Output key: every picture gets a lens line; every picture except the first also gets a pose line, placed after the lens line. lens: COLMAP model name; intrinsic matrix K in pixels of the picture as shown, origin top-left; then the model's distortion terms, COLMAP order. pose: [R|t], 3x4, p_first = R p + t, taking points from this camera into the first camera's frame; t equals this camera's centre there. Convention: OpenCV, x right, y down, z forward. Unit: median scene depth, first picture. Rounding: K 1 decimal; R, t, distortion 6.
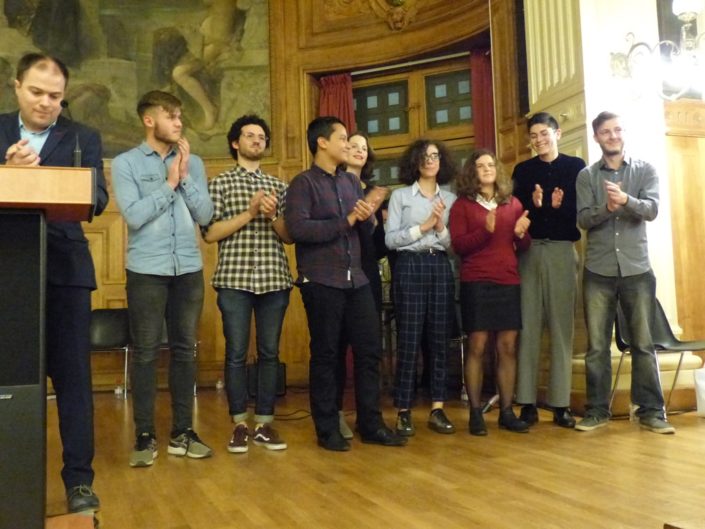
lens RADIAL K [[748.8, 0, 352.5], [0, 748.8, 264.5], [0, 0, 1]] dist [-0.040127, 0.017959]
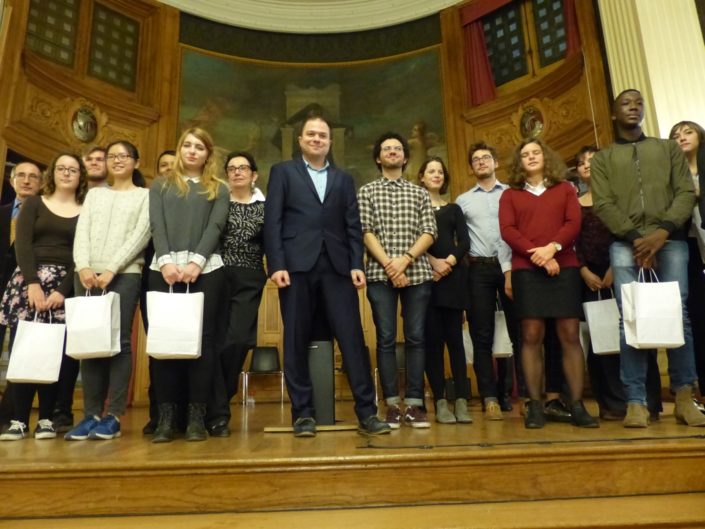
lens RADIAL K [[536.0, 0, 352.5], [0, 536.0, 264.5], [0, 0, 1]] dist [-0.054449, 0.065210]
pose [[0.951224, -0.064798, -0.301620, 0.021839], [0.018808, 0.988055, -0.152951, 0.058349], [0.307928, 0.139818, 0.941080, -0.092805]]
